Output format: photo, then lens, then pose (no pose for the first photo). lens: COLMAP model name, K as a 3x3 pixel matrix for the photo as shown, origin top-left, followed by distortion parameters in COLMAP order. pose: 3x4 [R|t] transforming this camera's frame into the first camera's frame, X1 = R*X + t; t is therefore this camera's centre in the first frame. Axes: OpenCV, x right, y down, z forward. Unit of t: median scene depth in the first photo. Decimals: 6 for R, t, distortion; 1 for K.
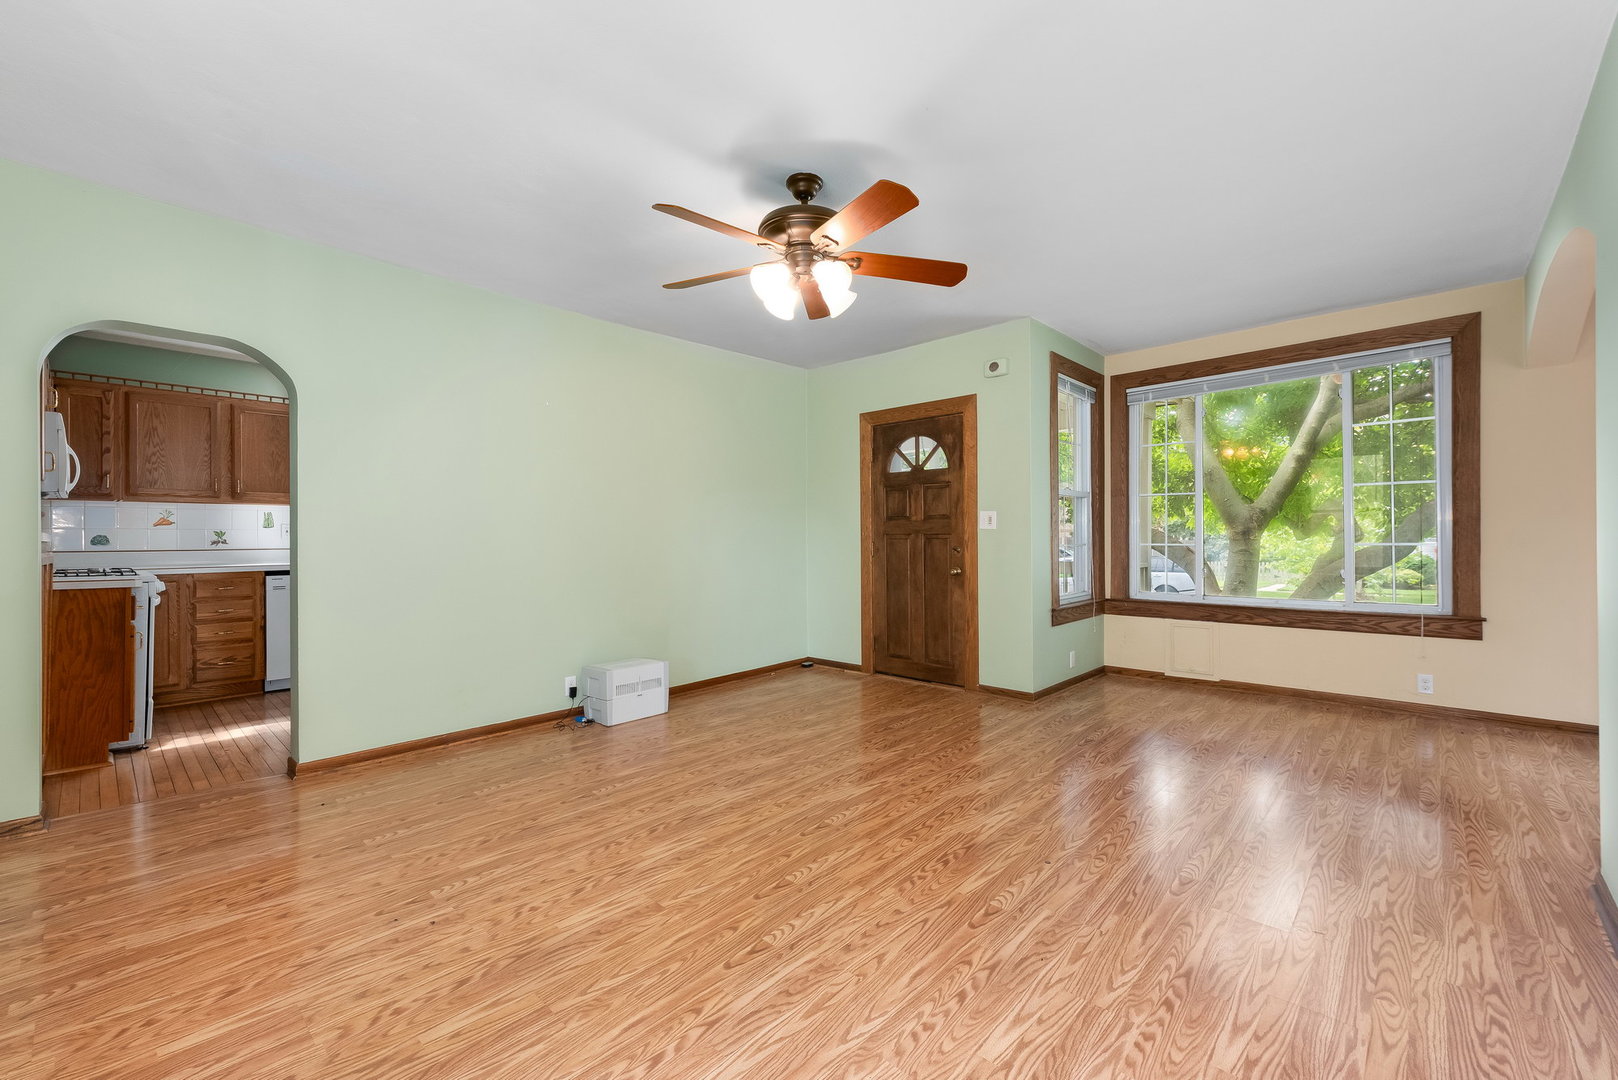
lens RADIAL K [[666.7, 0, 810.6], [0, 666.7, 533.4], [0, 0, 1]] dist [0.001407, 0.000124]
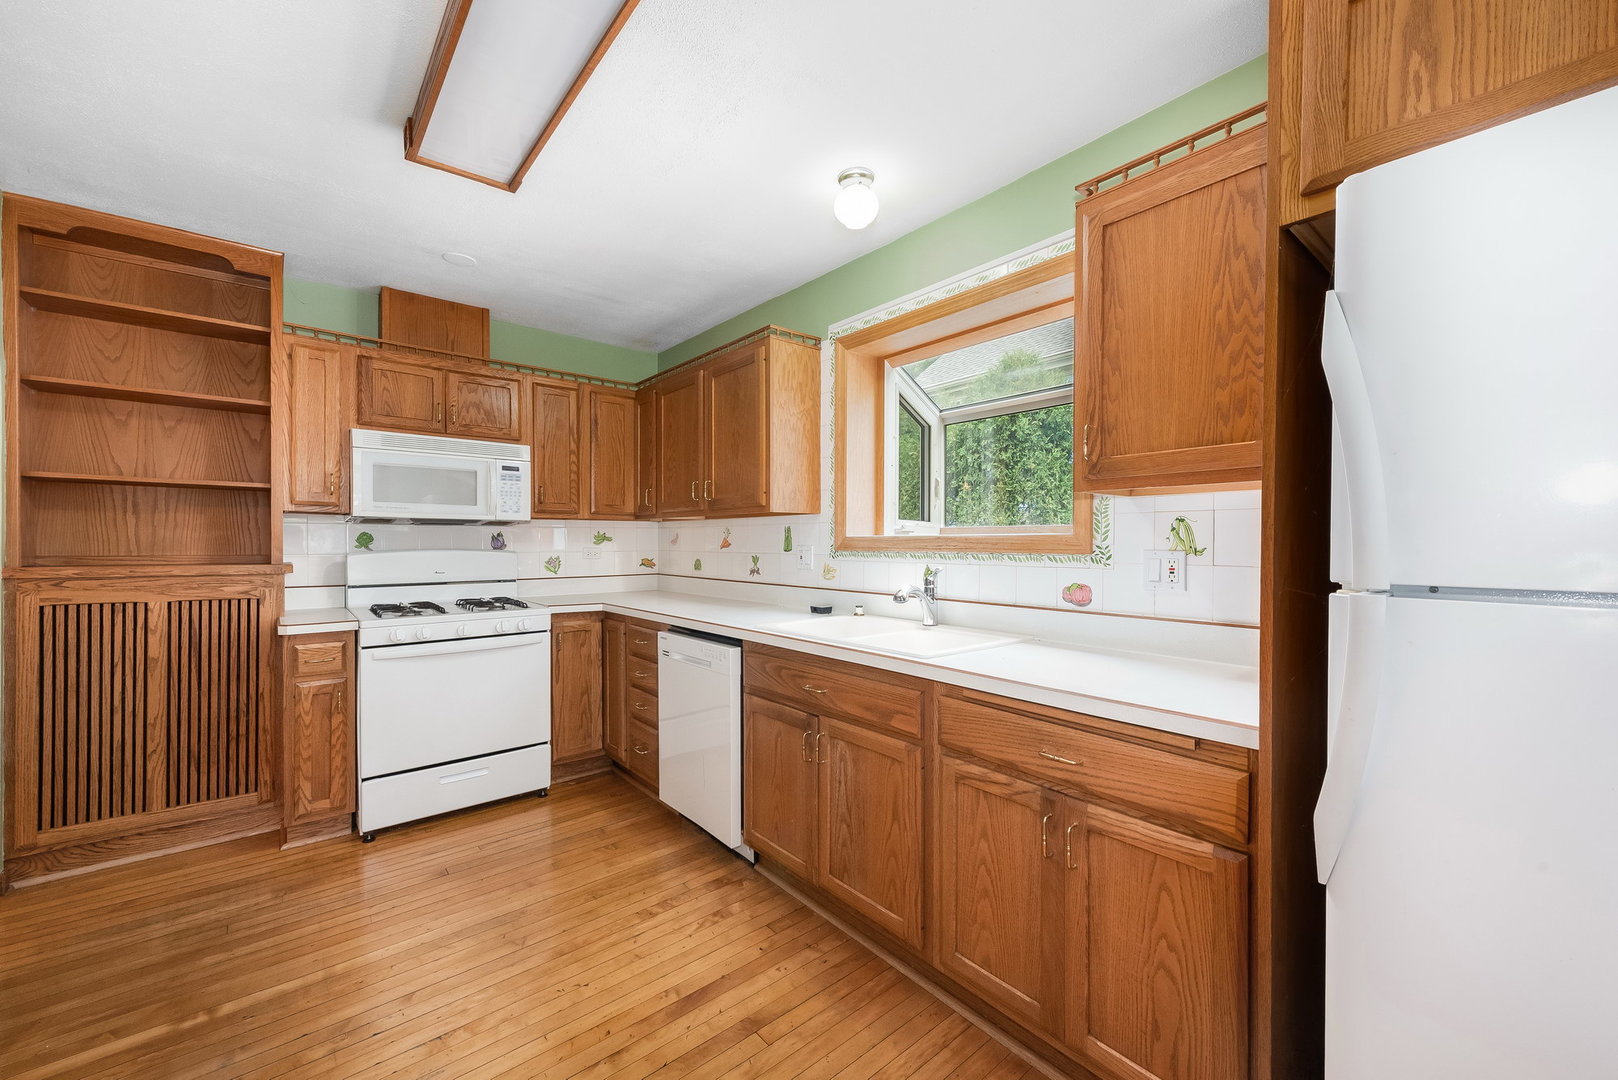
lens RADIAL K [[633.3, 0, 816.7], [0, 633.3, 547.7], [0, 0, 1]] dist [-0.001794, -0.000164]
pose [[-0.125731, 0.009843, -0.992016, -0.256802], [0.002639, 0.999951, 0.009588, -0.019125], [0.992061, -0.001412, -0.125750, 1.238286]]
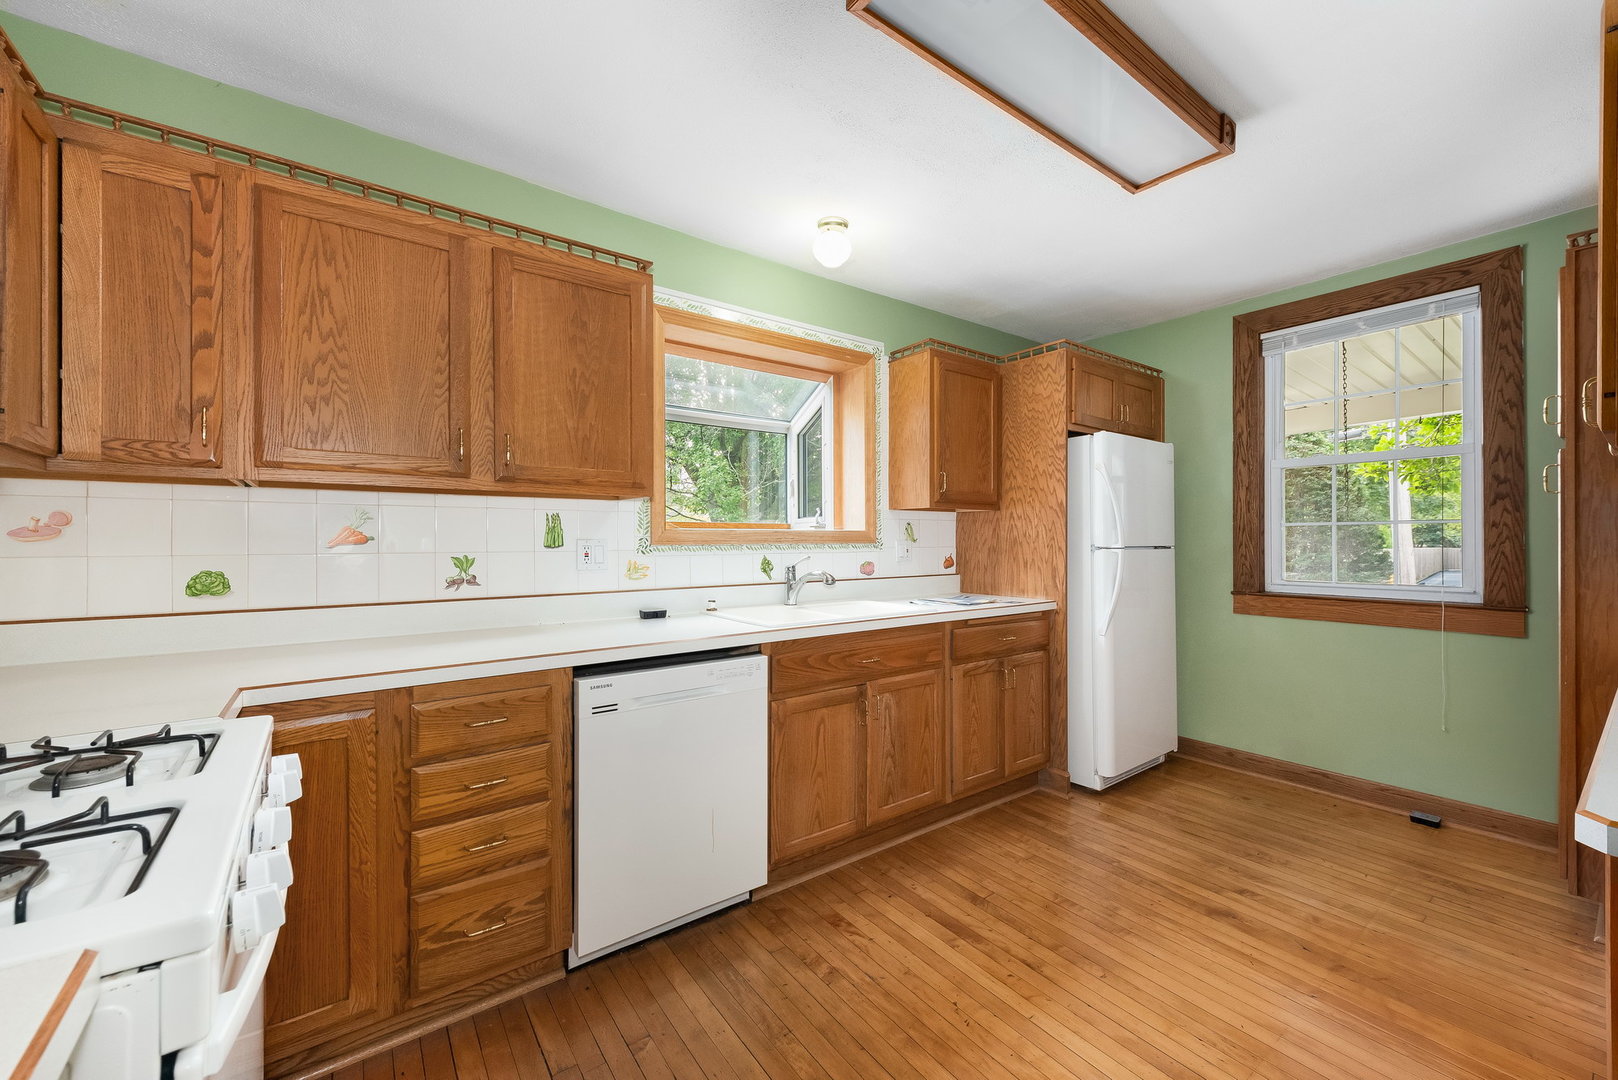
lens RADIAL K [[633.3, 0, 813.2], [0, 633.3, 533.0], [0, 0, 1]] dist [-0.001794, -0.000164]
pose [[0.983663, 0.001648, -0.180012, -0.630659], [-0.002181, 0.999994, -0.002765, -0.019417], [0.180006, 0.003113, 0.983661, 0.682096]]
